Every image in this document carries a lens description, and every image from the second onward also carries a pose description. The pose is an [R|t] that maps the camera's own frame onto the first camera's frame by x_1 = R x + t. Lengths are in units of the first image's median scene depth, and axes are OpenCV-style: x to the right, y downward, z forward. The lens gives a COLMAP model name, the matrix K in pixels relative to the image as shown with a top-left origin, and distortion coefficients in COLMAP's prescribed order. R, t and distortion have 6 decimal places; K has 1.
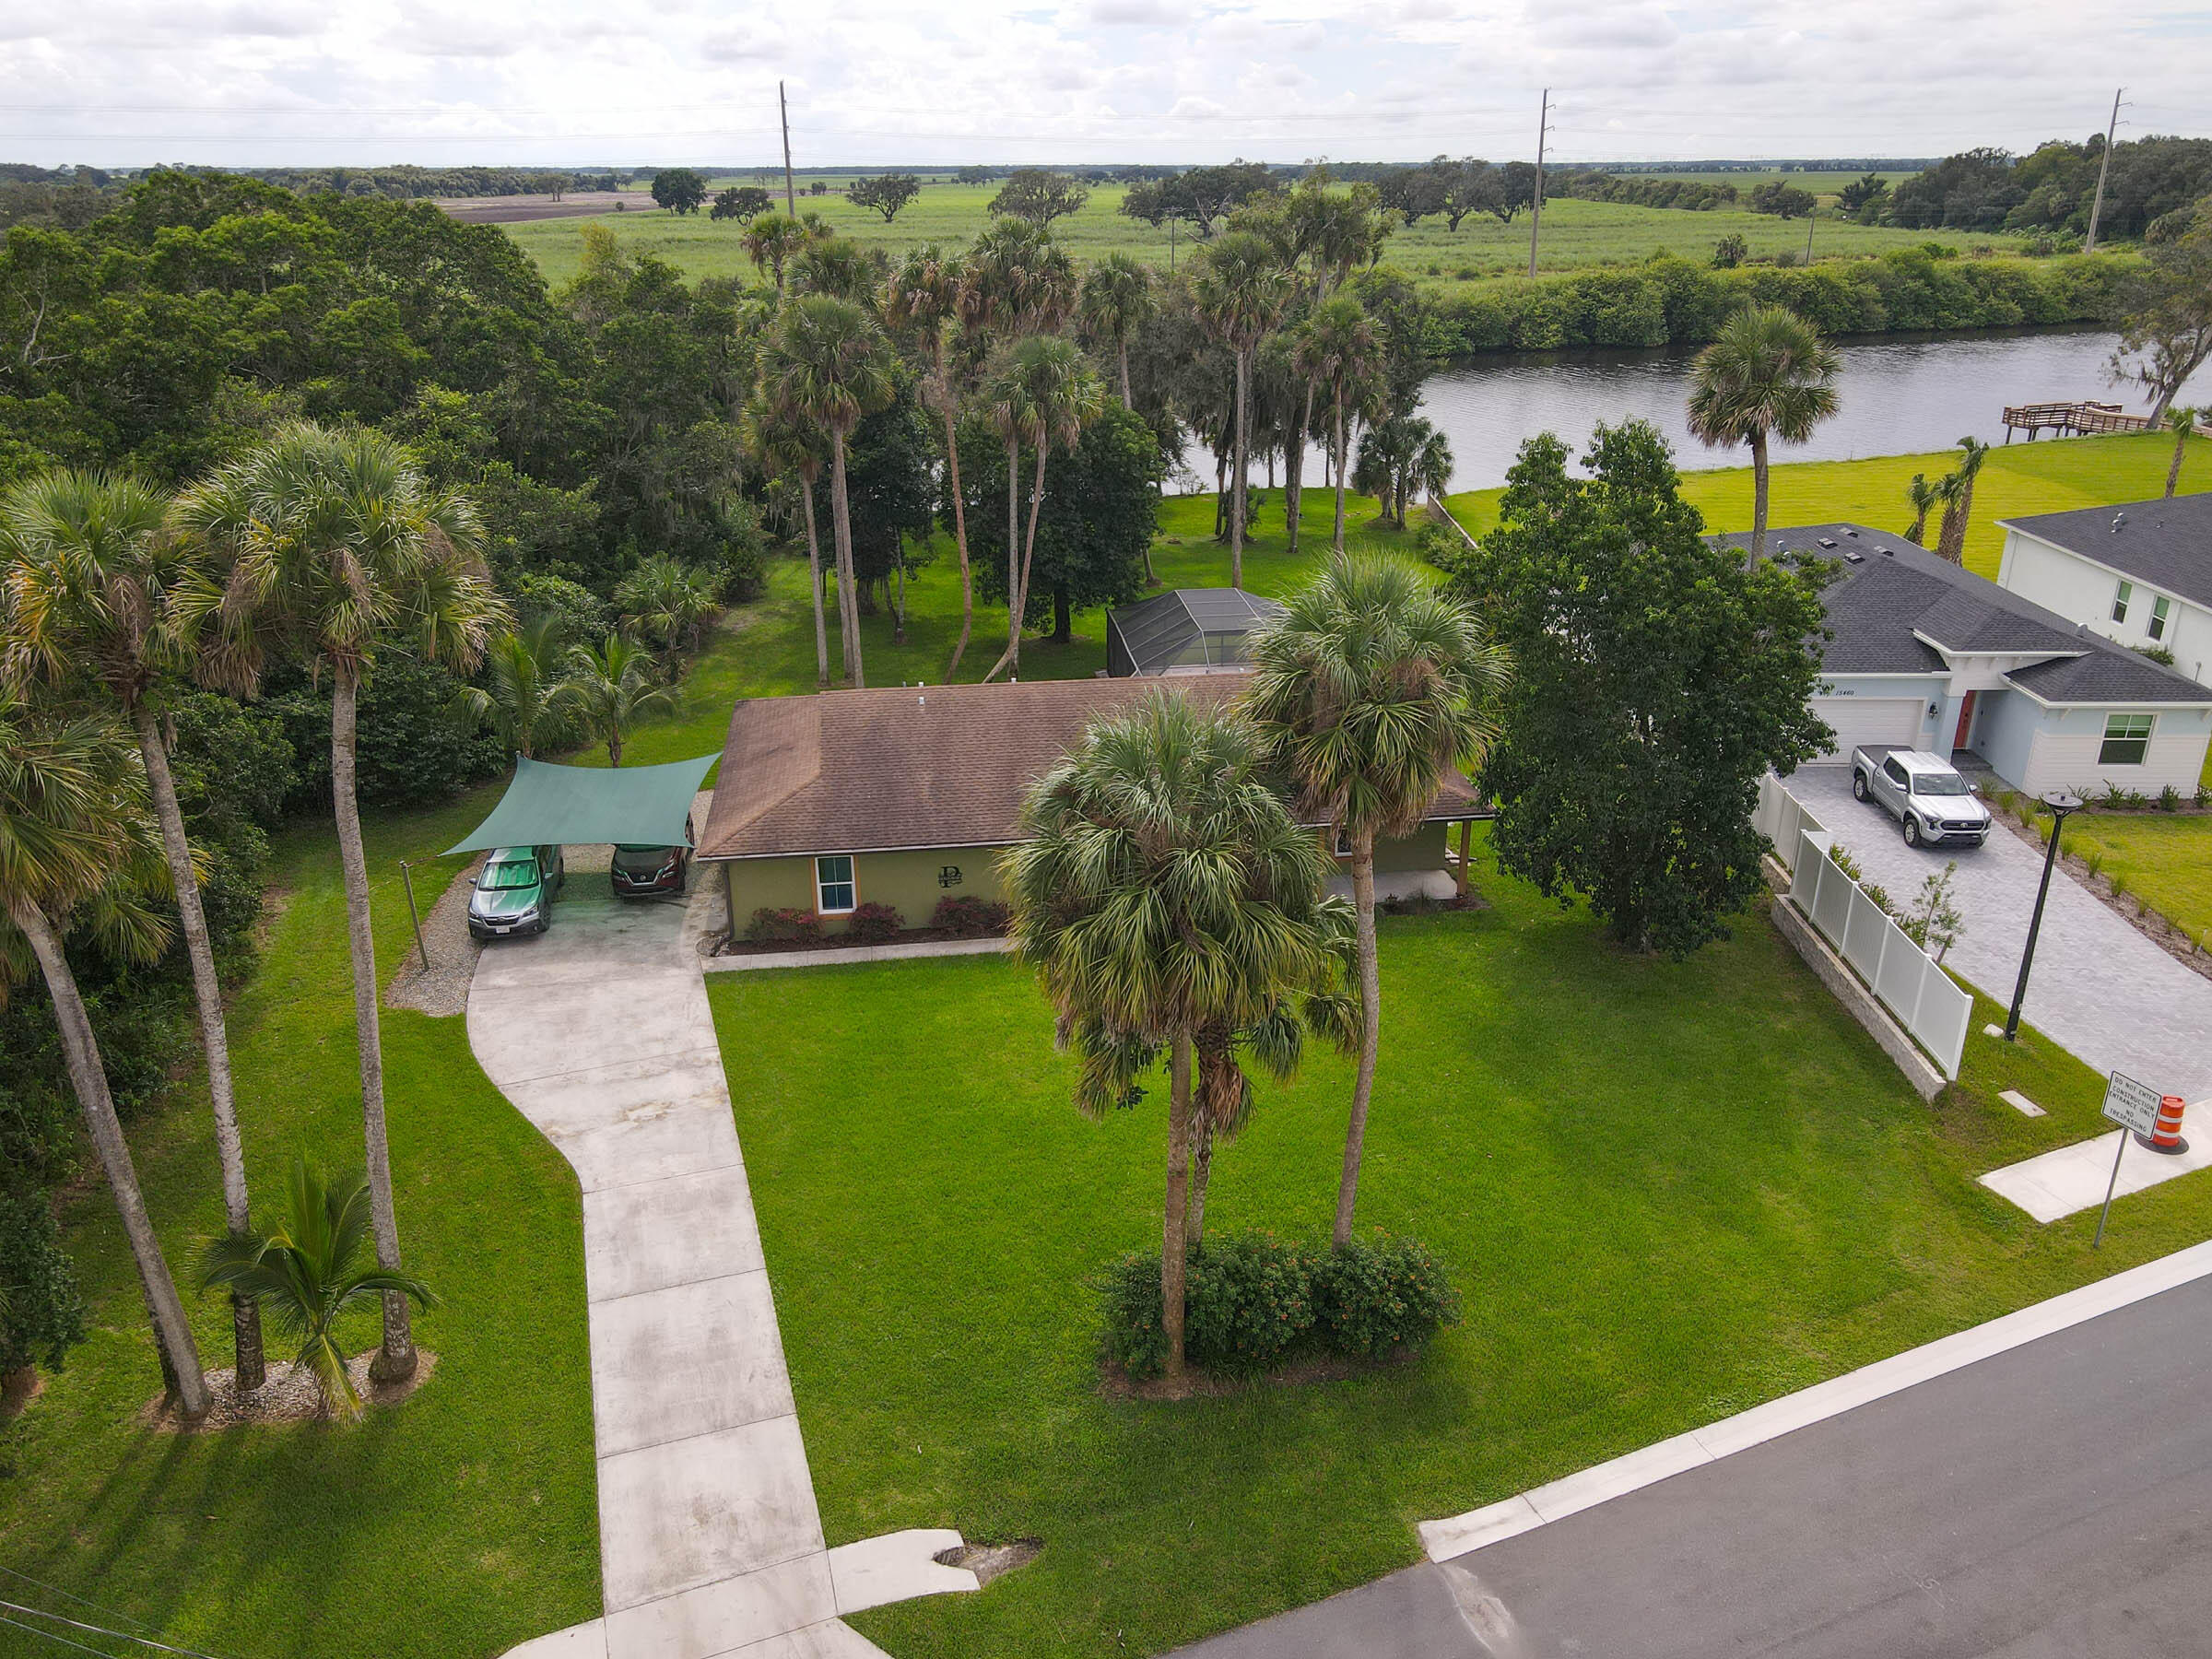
lens RADIAL K [[1623.5, 0, 1106.0], [0, 1623.5, 829.5], [0, 0, 1]] dist [0.011309, -0.002222]
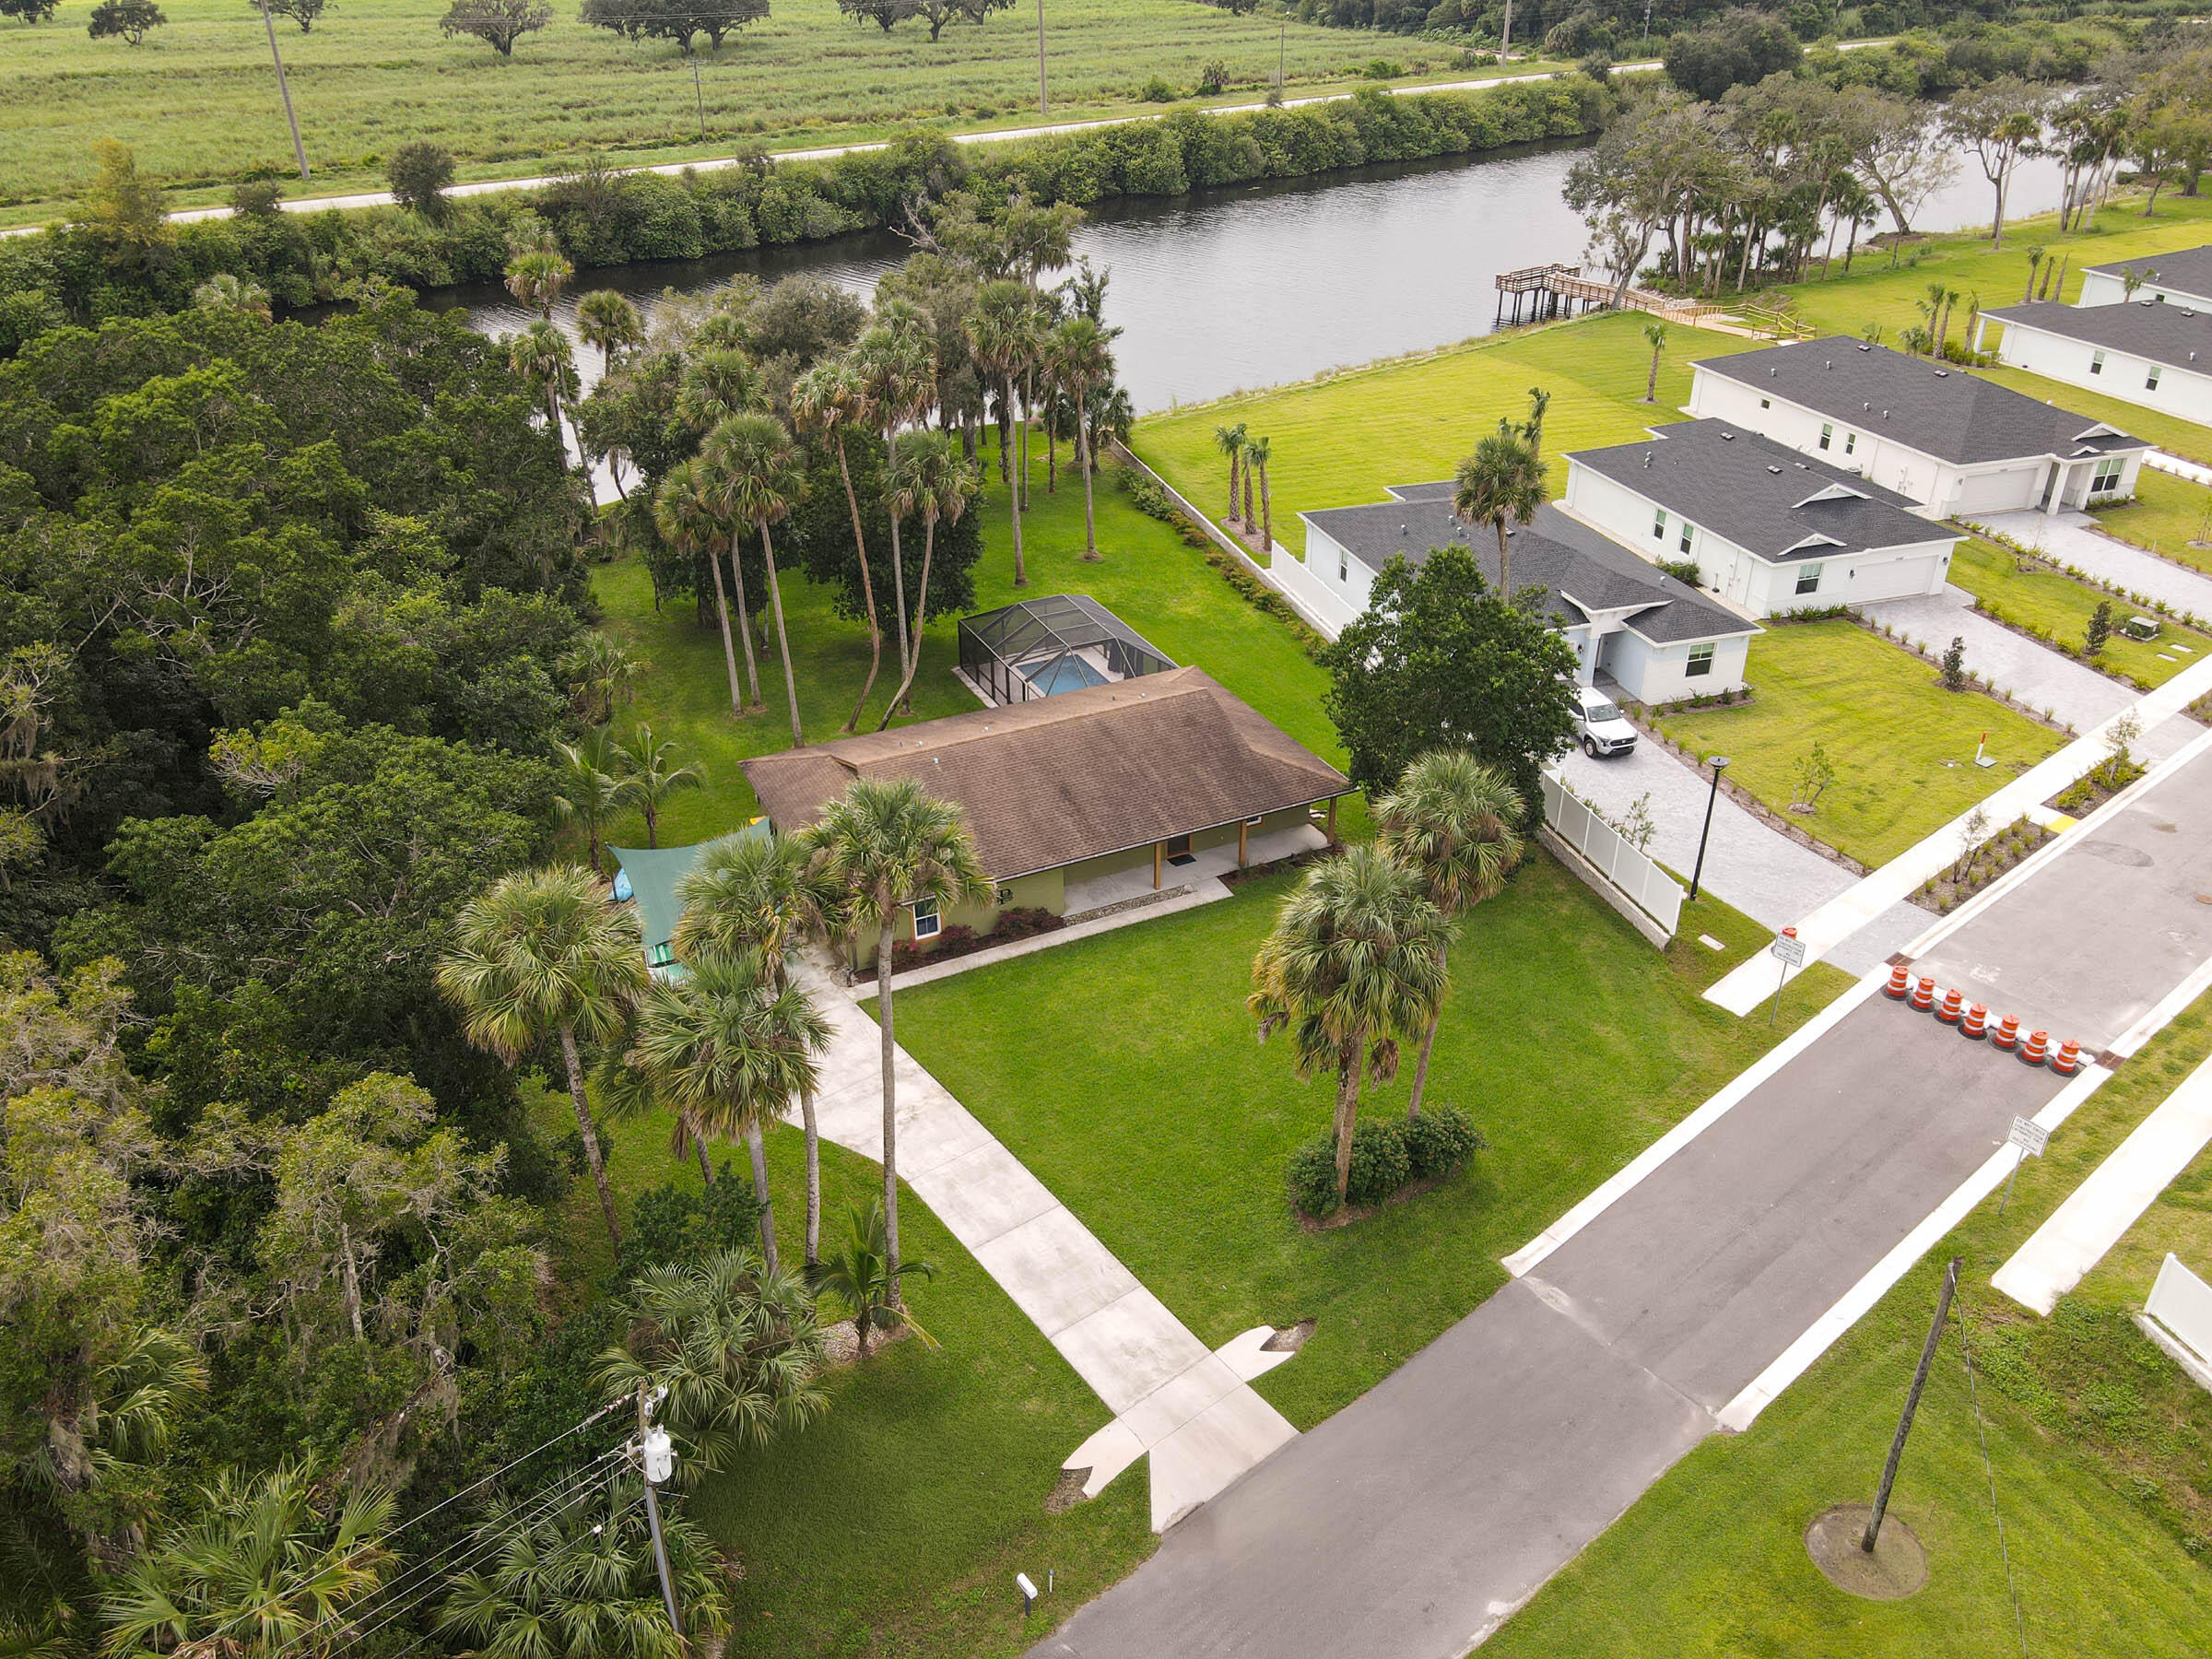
lens RADIAL K [[1623.5, 0, 1106.0], [0, 1623.5, 829.5], [0, 0, 1]] dist [0.011309, -0.002222]
pose [[0.947738, -0.159716, 0.276196, -0.385679], [0.122762, 0.981583, 0.146373, -0.217489], [-0.294487, -0.104817, 0.949890, -0.324969]]
